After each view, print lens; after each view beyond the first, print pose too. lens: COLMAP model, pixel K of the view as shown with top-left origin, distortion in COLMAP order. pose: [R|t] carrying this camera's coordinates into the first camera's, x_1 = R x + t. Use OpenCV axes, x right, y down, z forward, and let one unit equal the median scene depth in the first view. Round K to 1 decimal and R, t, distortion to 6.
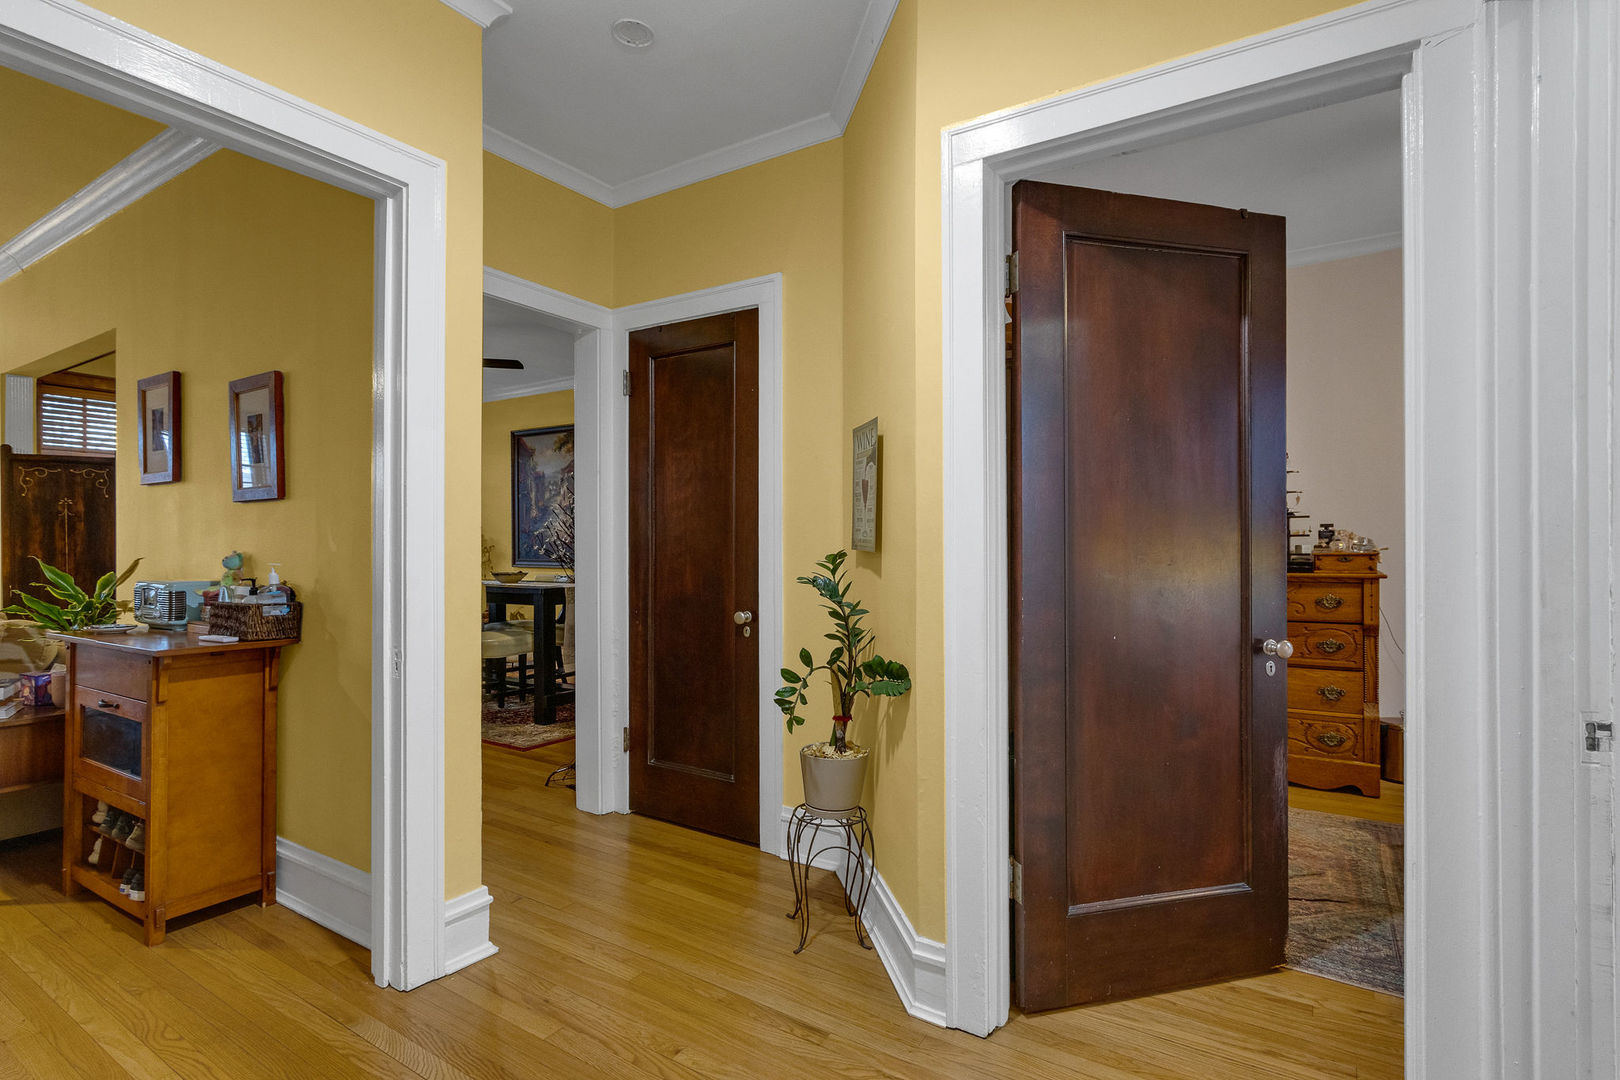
lens RADIAL K [[753.0, 0, 815.8], [0, 753.0, 550.4], [0, 0, 1]] dist [-0.001493, -0.000062]
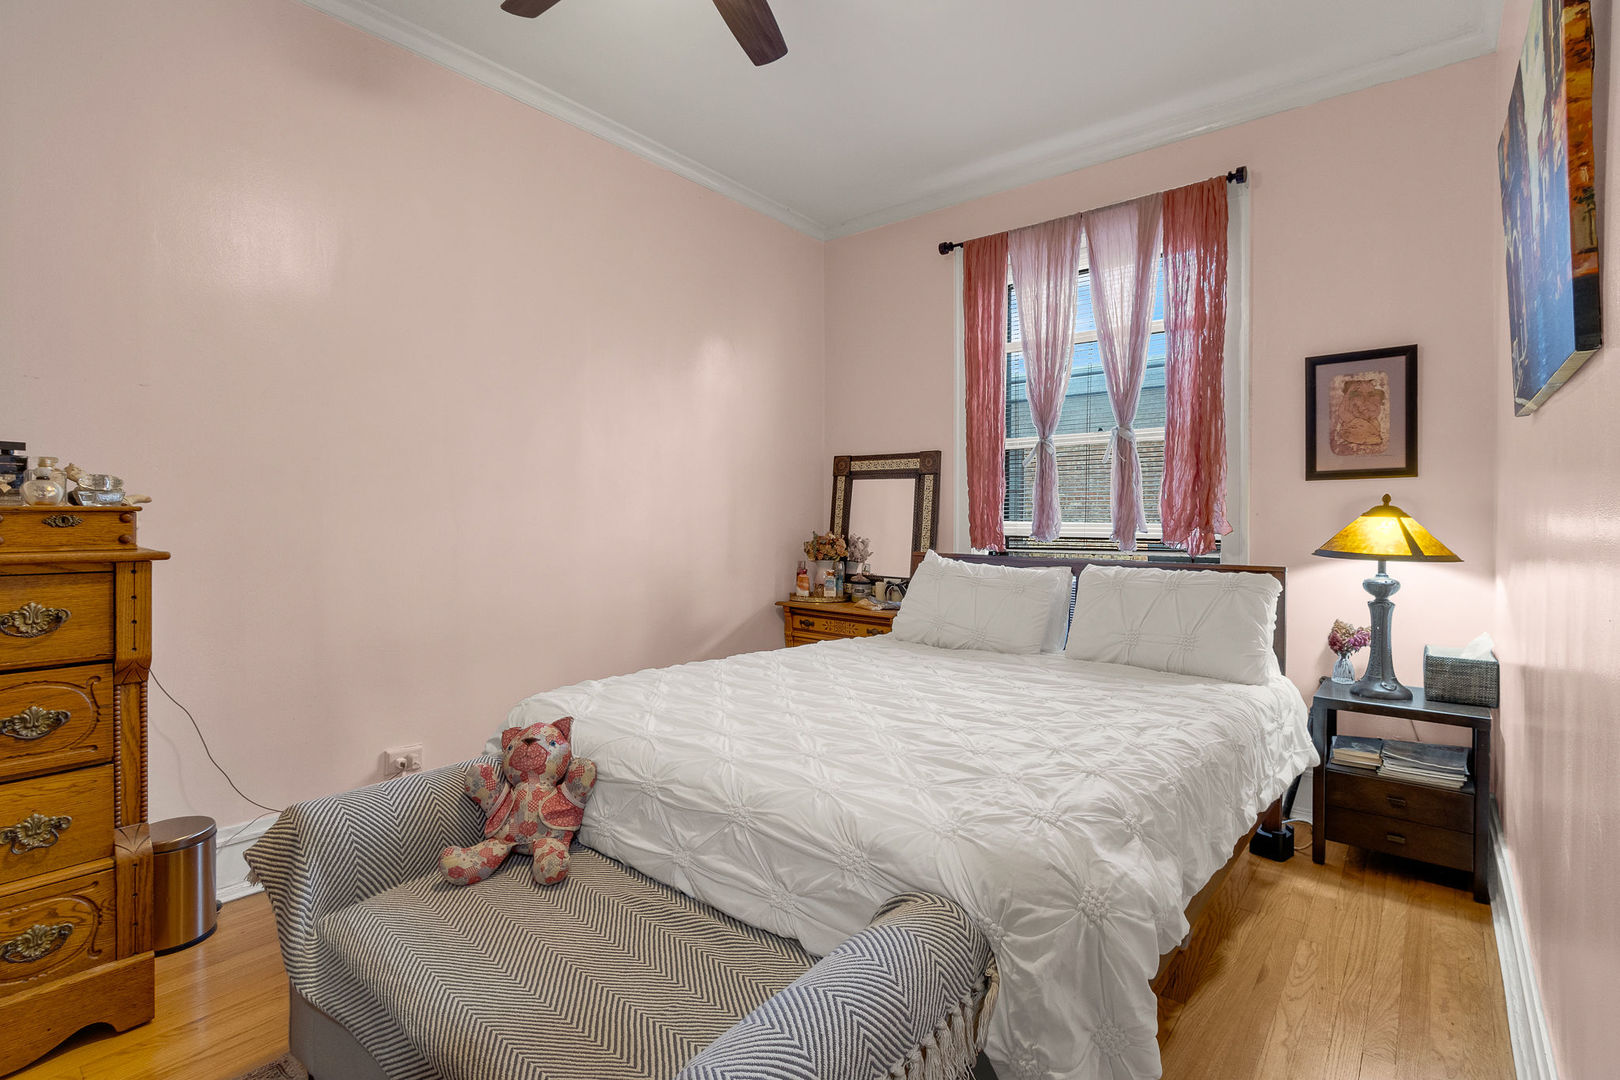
lens RADIAL K [[784.7, 0, 810.0], [0, 784.7, 530.1], [0, 0, 1]] dist [-0.000230, 0.000008]
pose [[0.114199, -0.003646, 0.993451, 0.296418], [-0.003309, 0.999986, 0.004051, 0.014358], [-0.993452, -0.003750, 0.114185, 0.517475]]
